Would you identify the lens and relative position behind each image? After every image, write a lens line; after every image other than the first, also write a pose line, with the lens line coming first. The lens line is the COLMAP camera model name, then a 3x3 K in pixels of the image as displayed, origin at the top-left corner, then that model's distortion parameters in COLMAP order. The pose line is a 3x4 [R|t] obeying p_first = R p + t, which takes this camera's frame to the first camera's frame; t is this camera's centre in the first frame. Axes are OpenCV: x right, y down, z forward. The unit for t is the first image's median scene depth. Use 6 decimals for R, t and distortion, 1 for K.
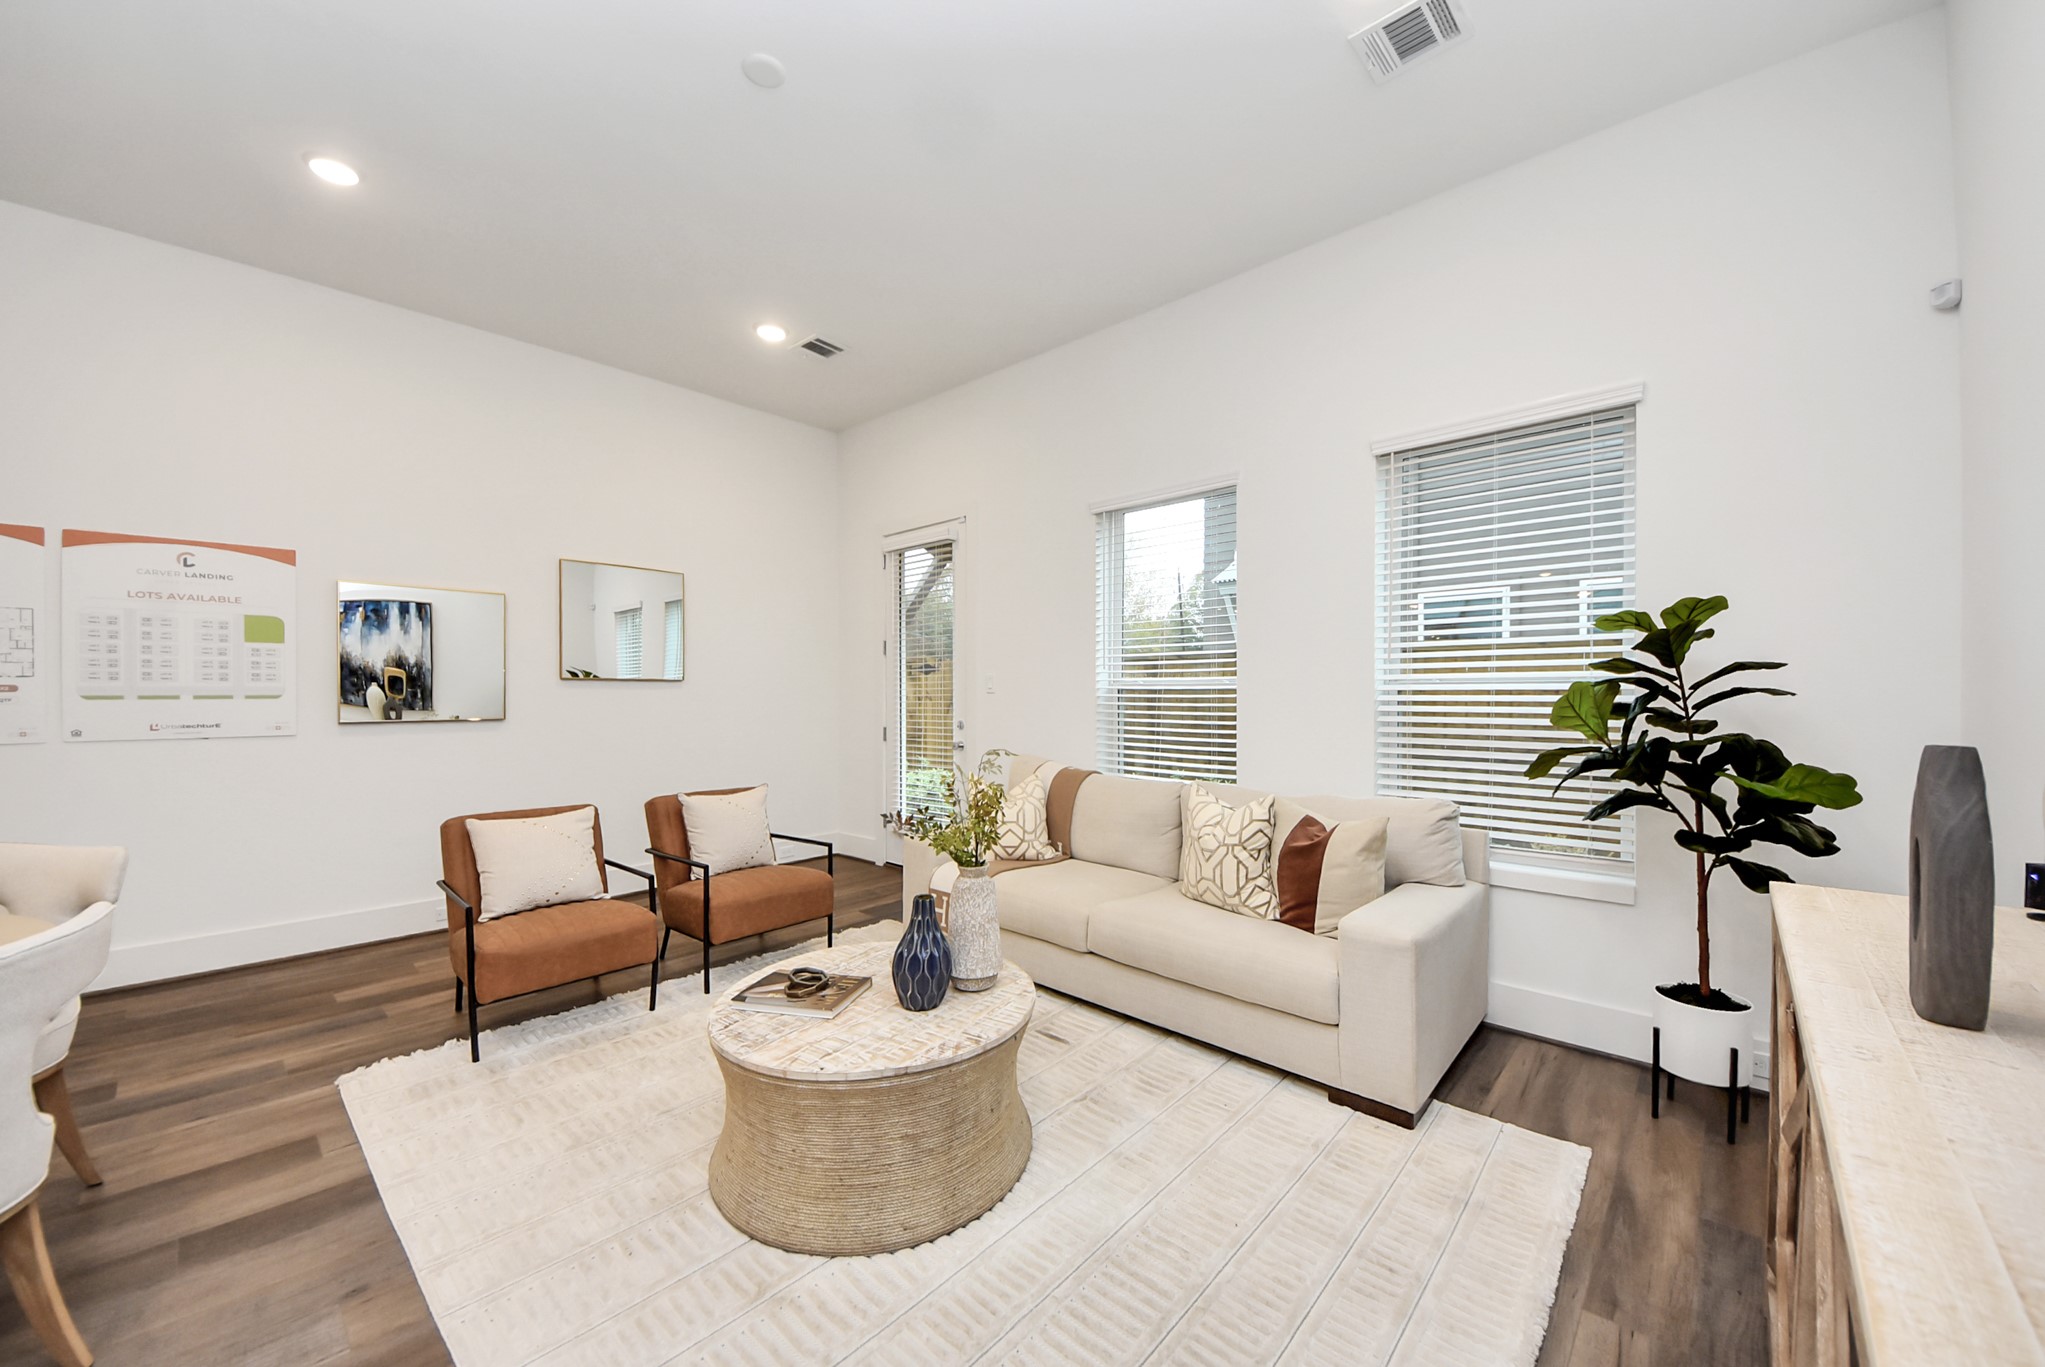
lens RADIAL K [[755.3, 0, 1011.8], [0, 755.3, 685.6], [0, 0, 1]] dist [-0.011138, -0.003106]
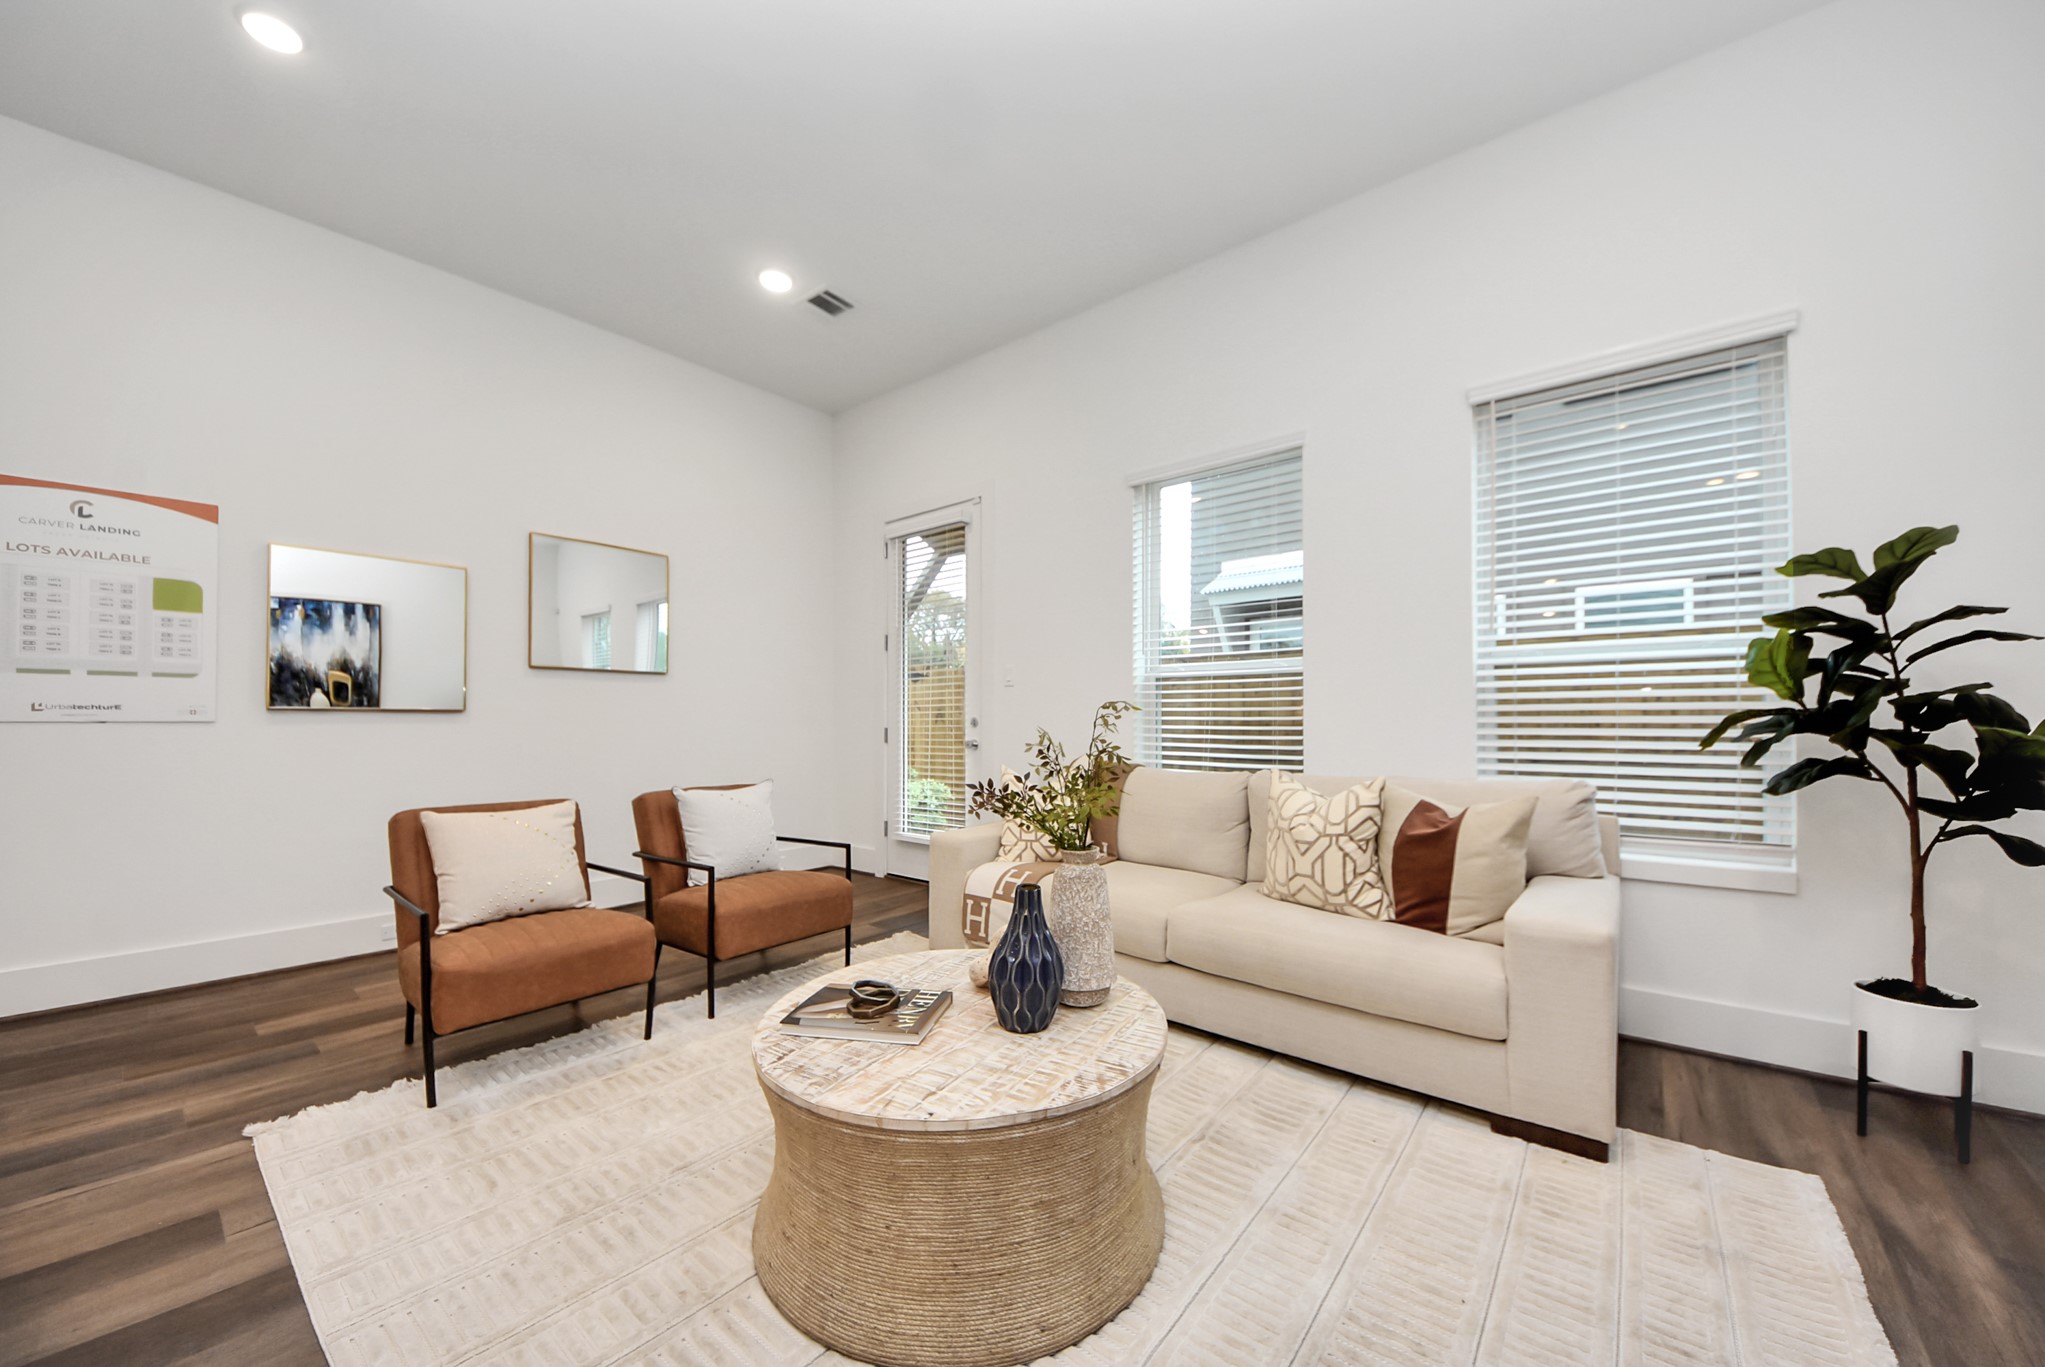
lens RADIAL K [[755.3, 0, 1016.1], [0, 755.3, 697.8], [0, 0, 1]] dist [-0.011138, -0.003106]
pose [[0.998896, 0.003106, 0.046872, -0.127998], [-0.002566, 0.999930, -0.011591, 0.070963], [-0.046905, 0.011458, 0.998834, 0.164051]]
